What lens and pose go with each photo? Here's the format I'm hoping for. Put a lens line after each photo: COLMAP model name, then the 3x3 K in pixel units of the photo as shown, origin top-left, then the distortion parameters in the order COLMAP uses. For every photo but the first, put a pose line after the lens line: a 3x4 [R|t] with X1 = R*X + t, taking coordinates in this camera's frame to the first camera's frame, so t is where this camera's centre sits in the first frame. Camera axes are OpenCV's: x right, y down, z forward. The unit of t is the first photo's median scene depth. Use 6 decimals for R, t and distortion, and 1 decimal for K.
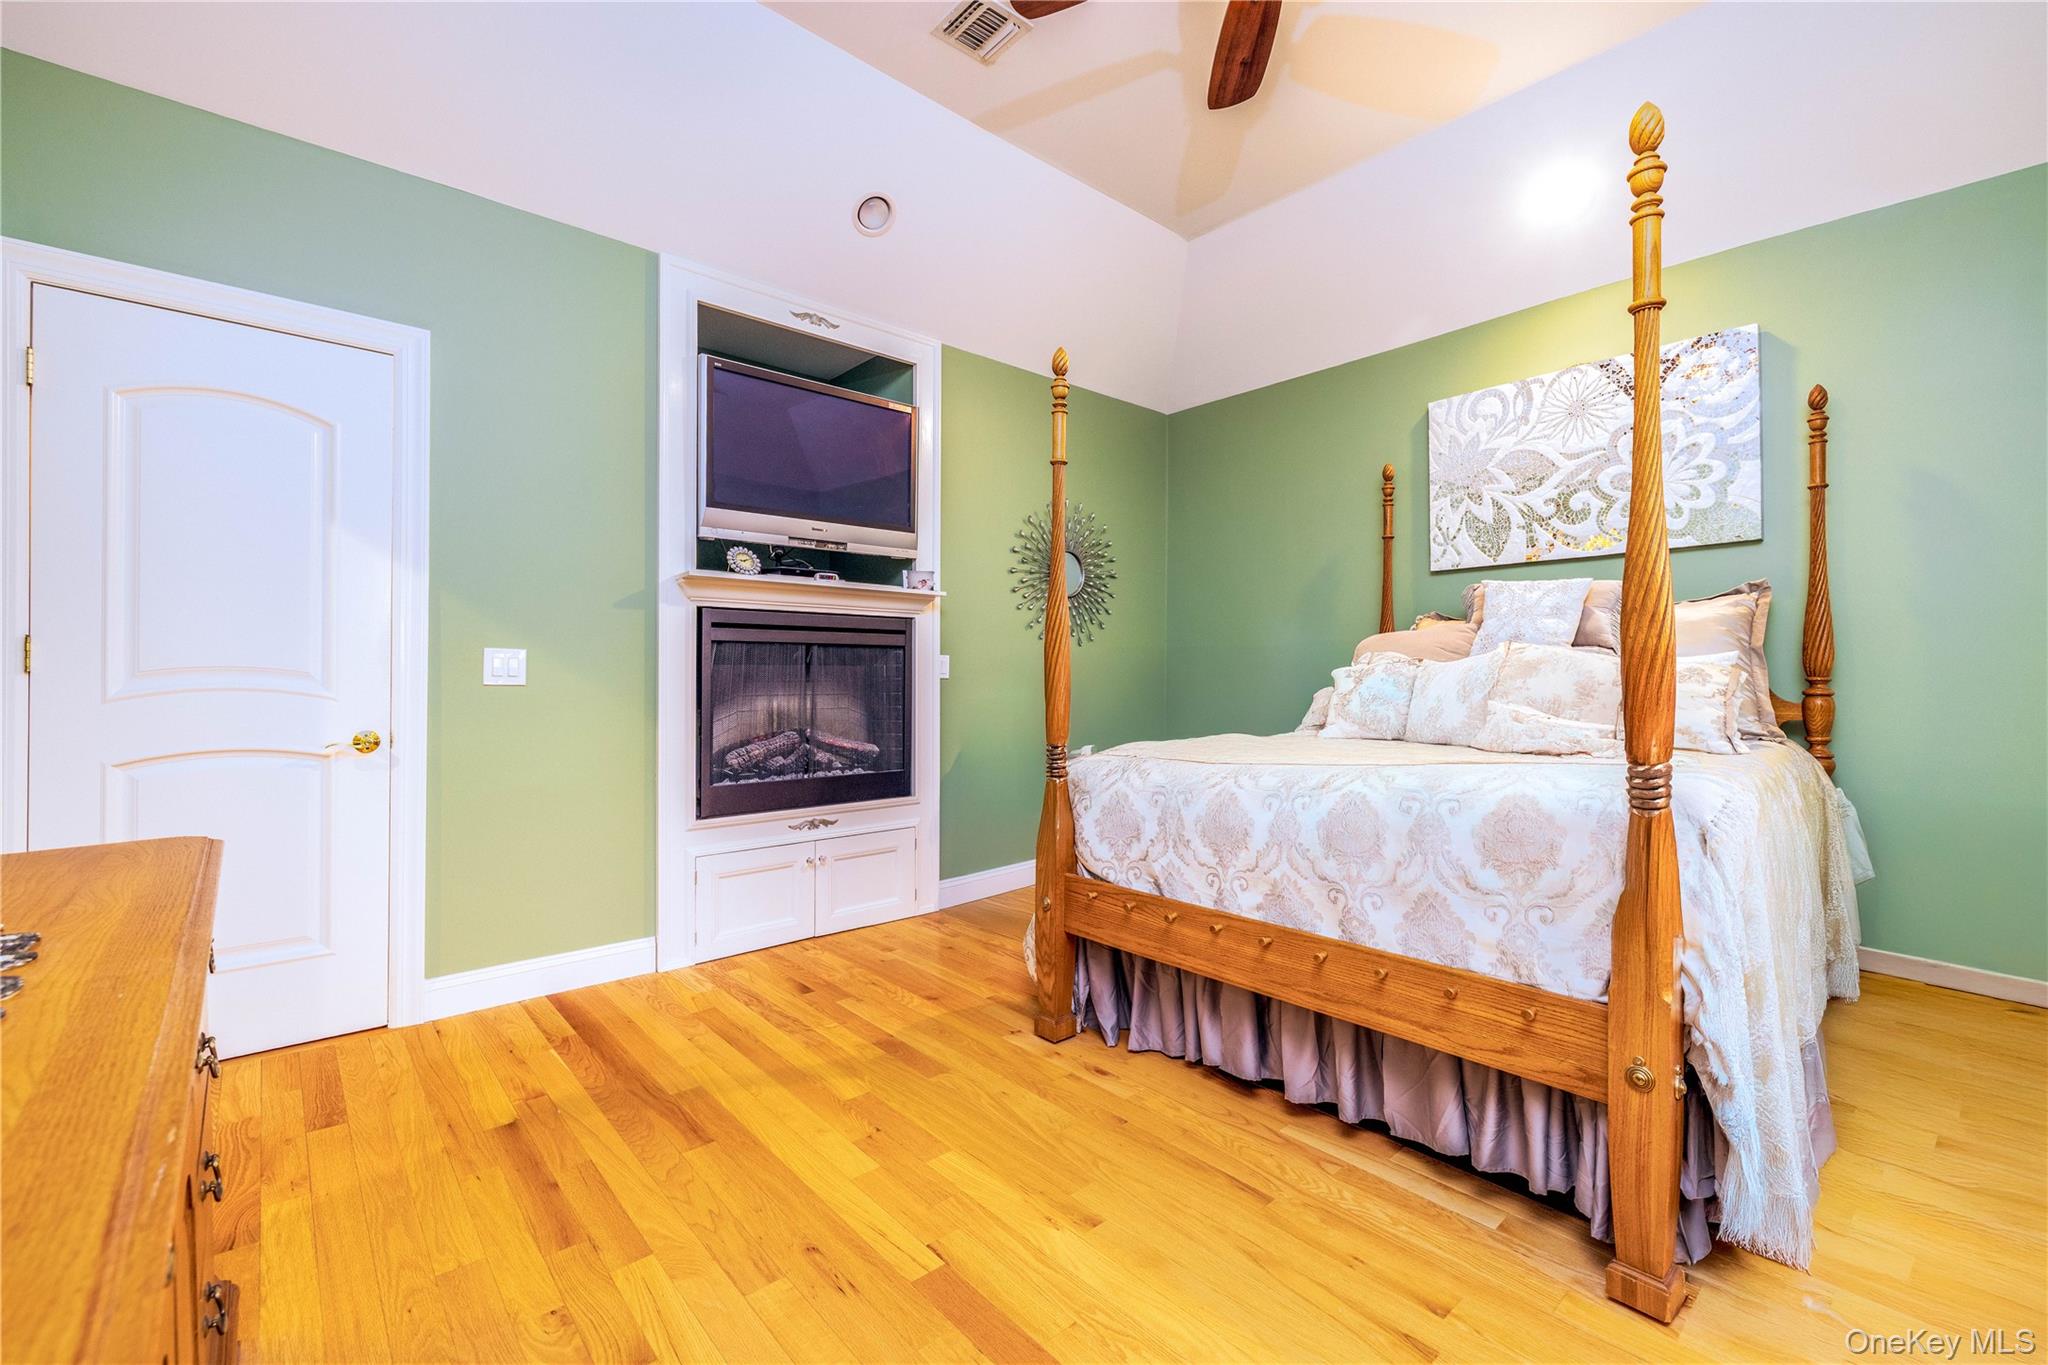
lens RADIAL K [[880.3, 0, 1025.1], [0, 880.3, 678.6], [0, 0, 1]] dist [0.002770, 0.000153]
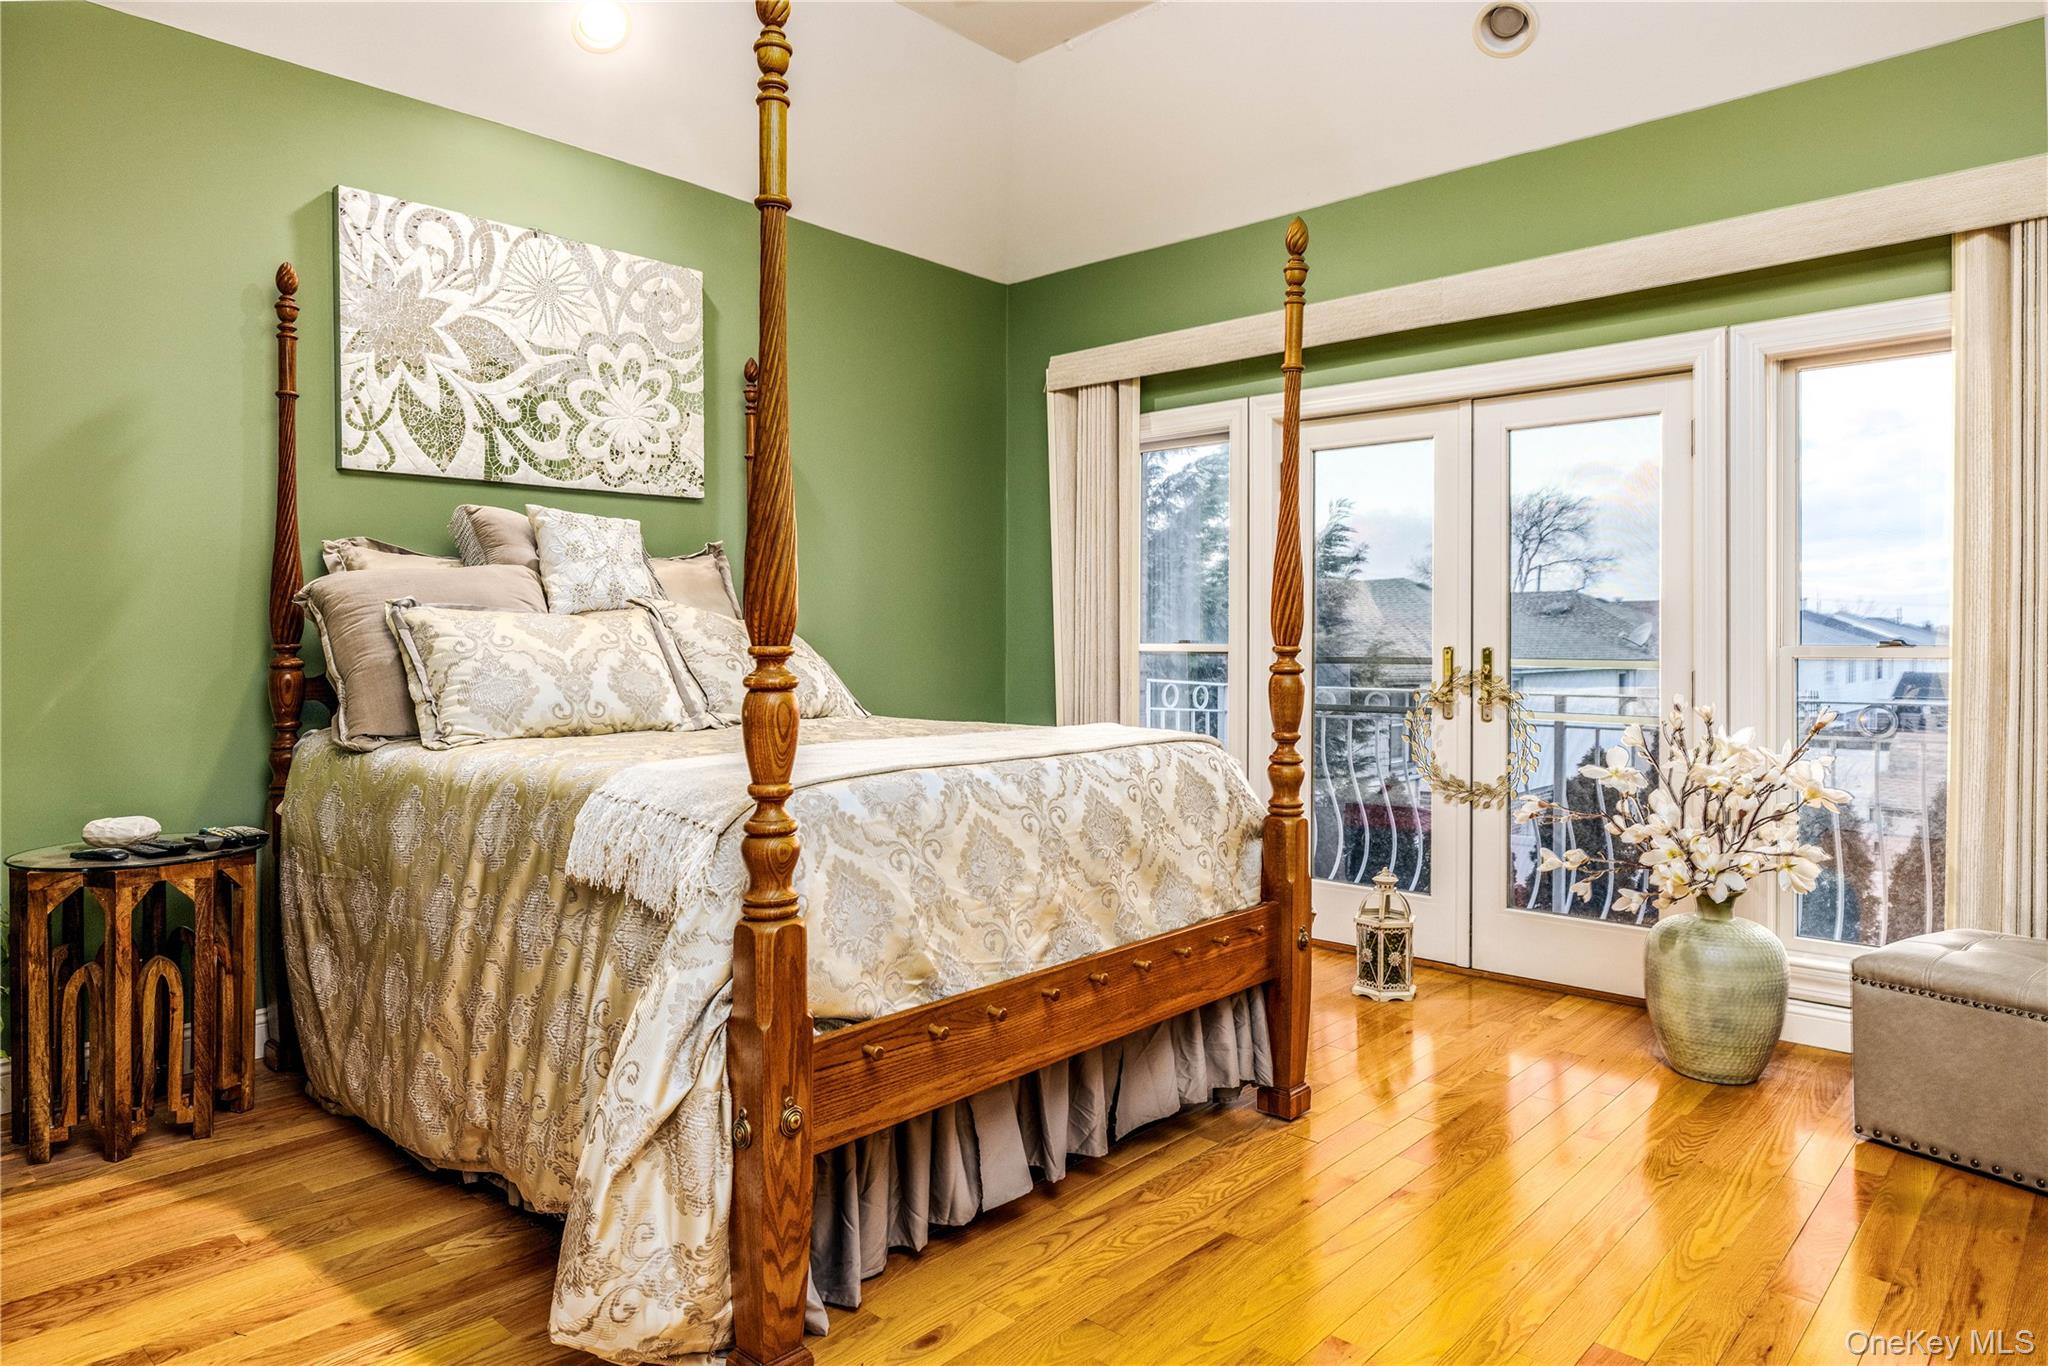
lens RADIAL K [[1251.9, 0, 1024.3], [0, 1251.9, 664.2], [0, 0, 1]] dist [-0.010058, -0.000754]
pose [[-0.121639, -0.021054, 0.992351, -0.492714], [0.001551, 0.999770, 0.021402, -0.005870], [-0.992573, 0.004143, -0.121578, 0.713835]]
